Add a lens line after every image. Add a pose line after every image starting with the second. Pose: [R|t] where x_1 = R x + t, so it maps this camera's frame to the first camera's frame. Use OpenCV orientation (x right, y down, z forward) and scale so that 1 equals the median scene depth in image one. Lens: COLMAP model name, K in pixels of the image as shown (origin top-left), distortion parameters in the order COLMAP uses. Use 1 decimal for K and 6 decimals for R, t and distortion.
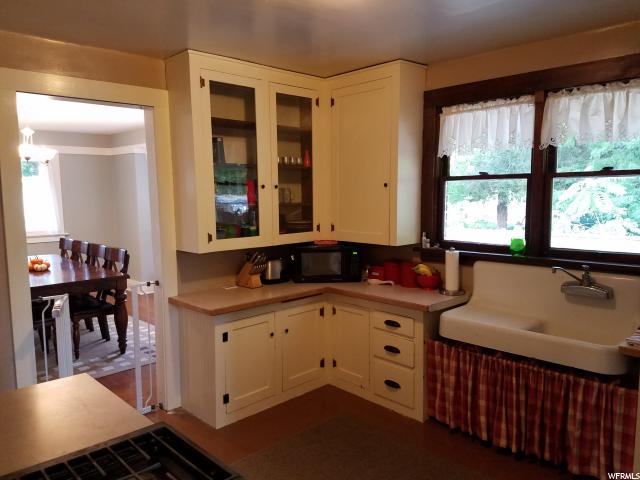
lens RADIAL K [[473.1, 0, 322.1], [0, 473.1, 241.2], [0, 0, 1]] dist [0.073217, -0.082757]
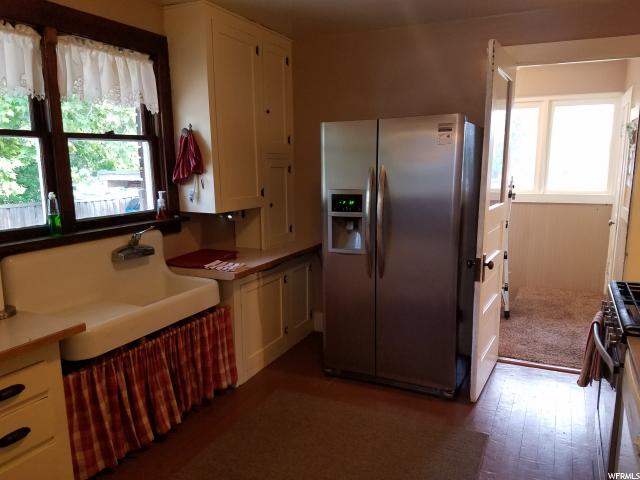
lens RADIAL K [[473.1, 0, 321.9], [0, 473.1, 244.2], [0, 0, 1]] dist [0.073217, -0.082757]
pose [[-0.325274, -0.149493, 0.933728, -0.502970], [0.109495, 0.974829, 0.194217, -0.065975], [-0.939259, 0.165412, -0.300717, 0.875722]]
